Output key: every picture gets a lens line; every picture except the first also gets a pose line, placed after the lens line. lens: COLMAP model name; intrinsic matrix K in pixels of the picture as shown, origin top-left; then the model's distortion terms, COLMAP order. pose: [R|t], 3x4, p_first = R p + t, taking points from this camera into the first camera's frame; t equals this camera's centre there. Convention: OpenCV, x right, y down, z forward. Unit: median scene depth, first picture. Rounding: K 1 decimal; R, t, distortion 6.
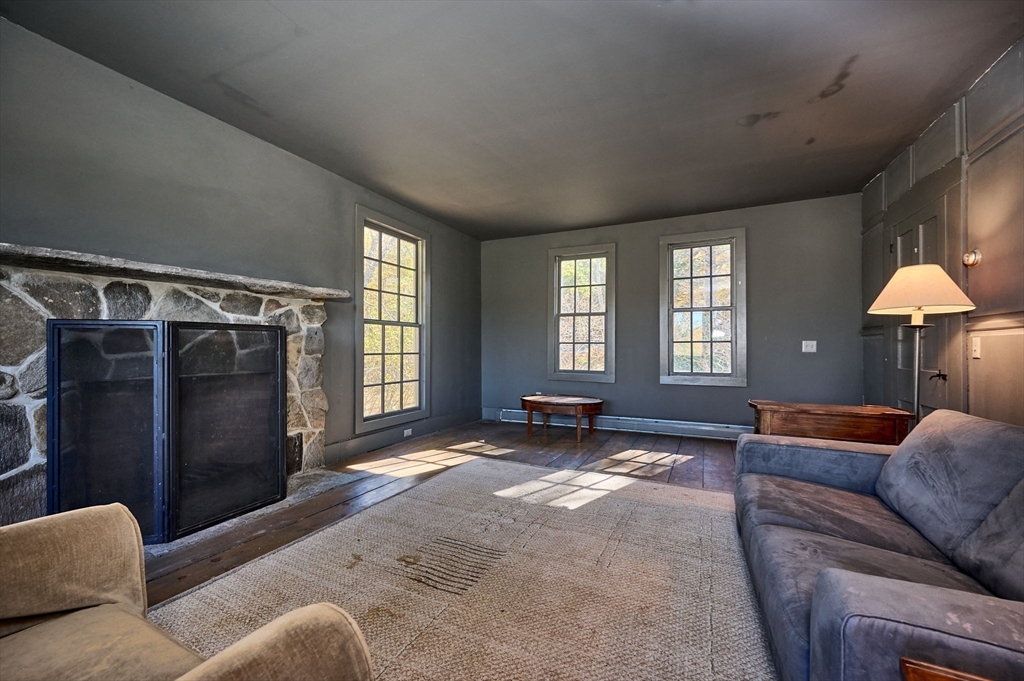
lens RADIAL K [[405.1, 0, 511.6], [0, 405.1, 344.9], [0, 0, 1]] dist [0.000642, 0.000084]
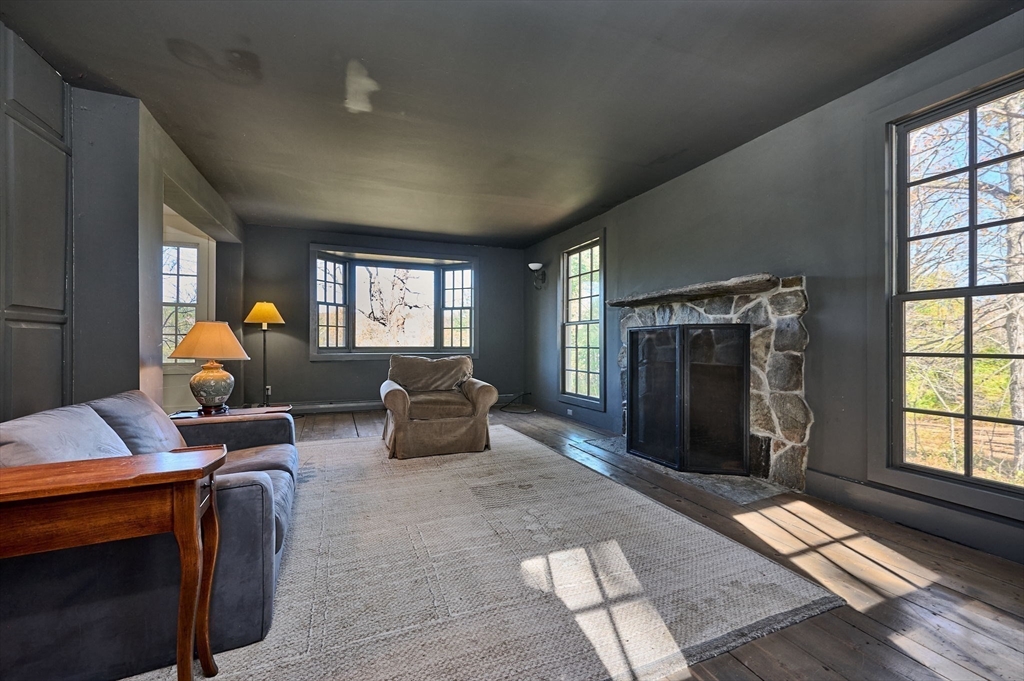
lens RADIAL K [[405.1, 0, 511.6], [0, 405.1, 343.4], [0, 0, 1]] dist [0.000642, 0.000084]
pose [[-0.649472, -0.006035, -0.760362, 0.539435], [-0.000817, 0.999973, -0.007239, 0.015252], [0.760385, -0.004080, -0.649460, 1.155152]]
